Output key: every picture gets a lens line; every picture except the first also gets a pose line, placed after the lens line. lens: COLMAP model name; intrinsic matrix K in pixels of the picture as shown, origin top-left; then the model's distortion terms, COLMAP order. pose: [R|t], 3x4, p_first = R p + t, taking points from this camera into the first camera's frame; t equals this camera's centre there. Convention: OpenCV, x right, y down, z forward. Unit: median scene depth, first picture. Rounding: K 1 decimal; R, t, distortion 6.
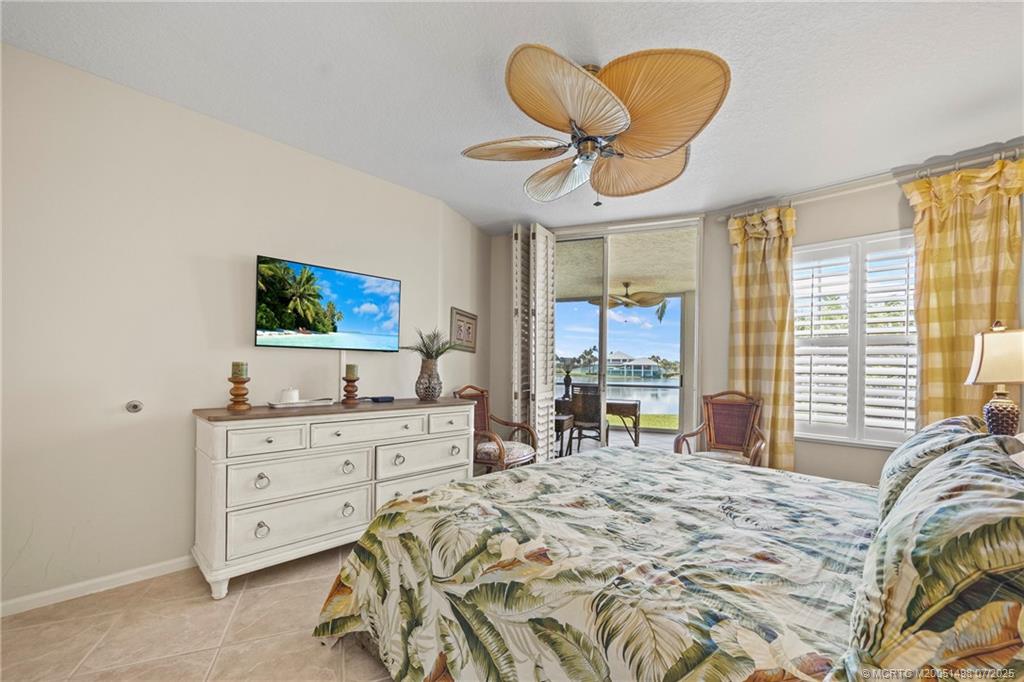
lens RADIAL K [[407.5, 0, 512.9], [0, 407.5, 367.0], [0, 0, 1]] dist [-0.000369, -0.000007]
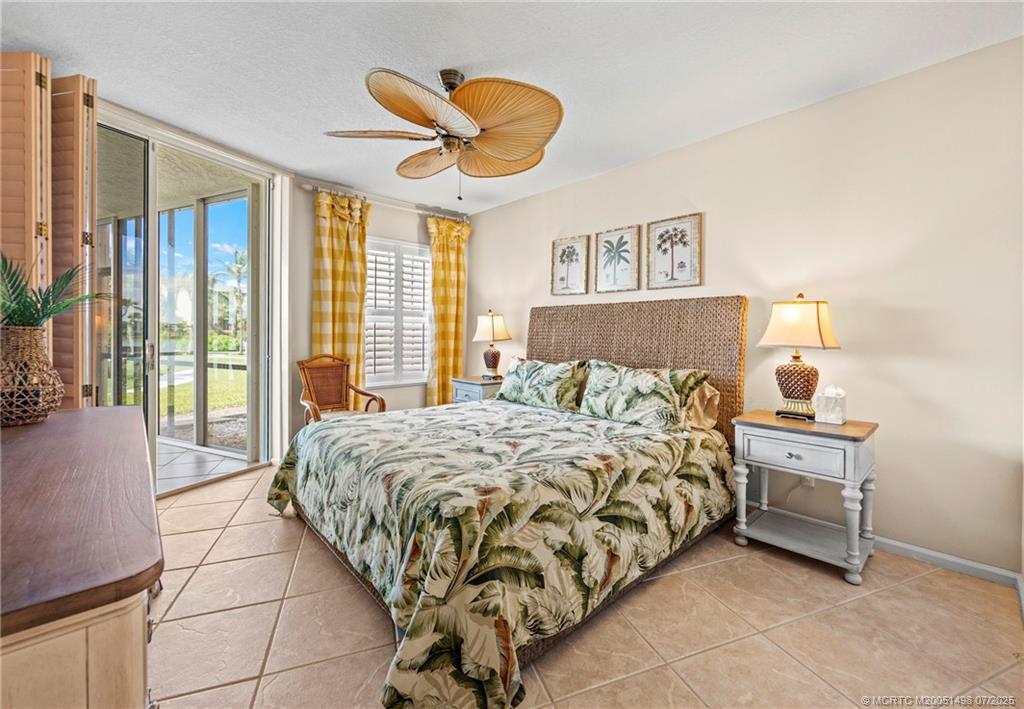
lens RADIAL K [[442.4, 0, 514.0], [0, 442.4, 328.8], [0, 0, 1]] dist [0.000176, 0.000002]
pose [[0.054378, -0.010804, 0.998462, -0.673825], [-0.005897, 0.999921, 0.011141, -0.027059], [-0.998503, -0.006494, 0.054309, 0.495723]]
